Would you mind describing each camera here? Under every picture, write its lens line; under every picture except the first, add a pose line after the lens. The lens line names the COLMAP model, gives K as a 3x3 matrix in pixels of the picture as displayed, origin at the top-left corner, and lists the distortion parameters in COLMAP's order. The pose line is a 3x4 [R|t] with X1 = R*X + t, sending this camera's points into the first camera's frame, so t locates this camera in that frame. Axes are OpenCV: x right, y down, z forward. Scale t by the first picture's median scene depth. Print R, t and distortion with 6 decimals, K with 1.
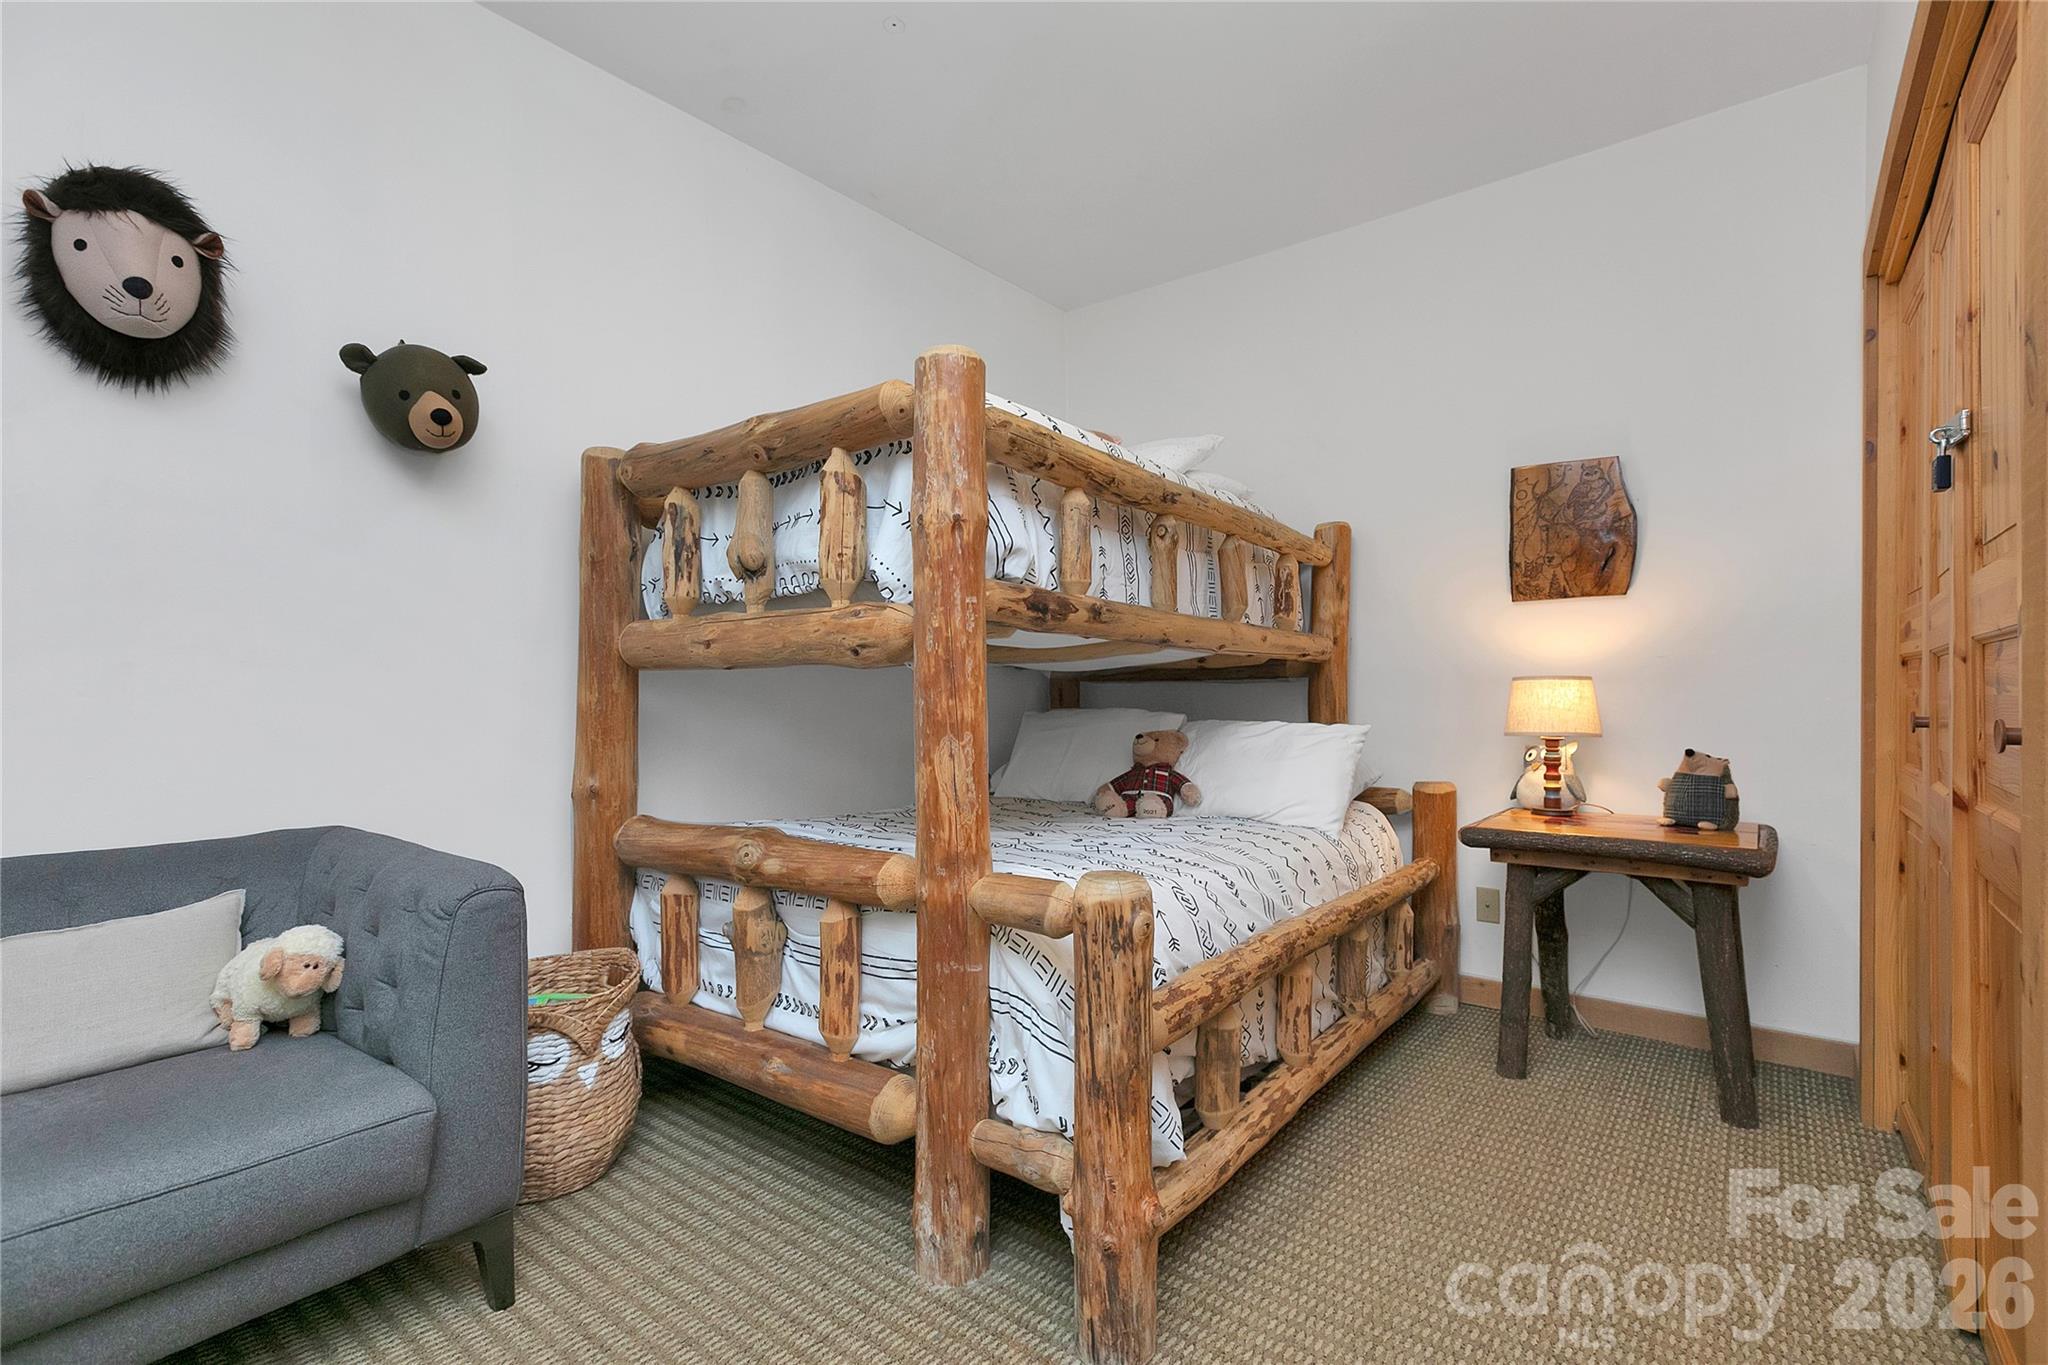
lens RADIAL K [[933.2, 0, 1026.5], [0, 933.2, 690.8], [0, 0, 1]] dist [0.003902, 0.000609]
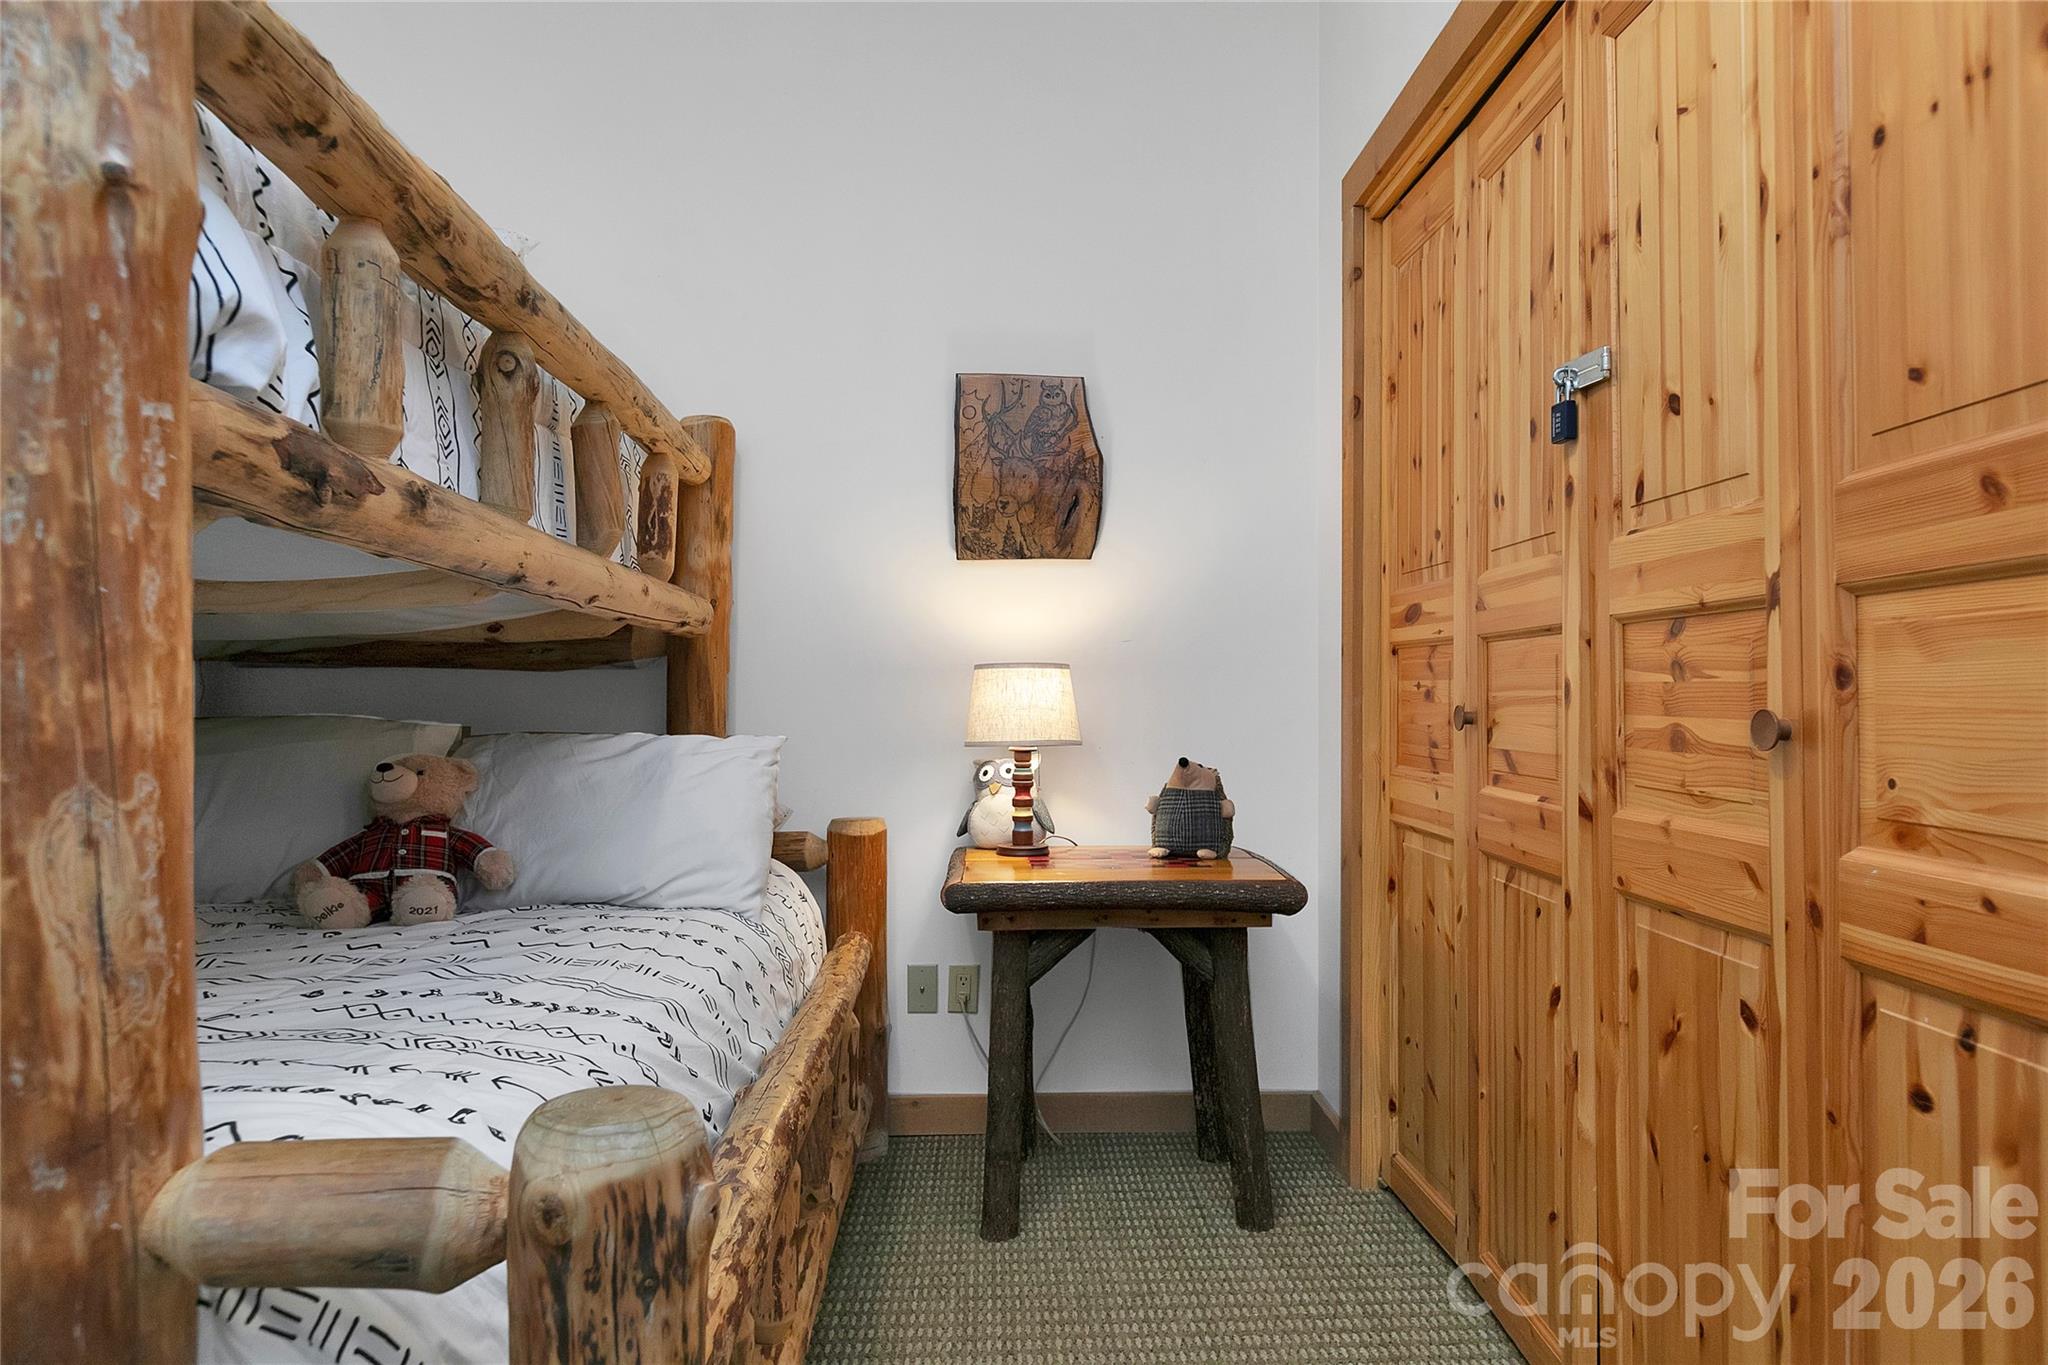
lens RADIAL K [[1273.6, 0, 1030.1], [0, 1273.6, 683.4], [0, 0, 1]] dist [-0.000574, 0.002814]
pose [[0.765977, 0.006079, 0.642839, -0.077453], [-0.001481, 0.999969, -0.007691, 0.008190], [-0.642866, 0.004940, 0.765963, 0.262968]]
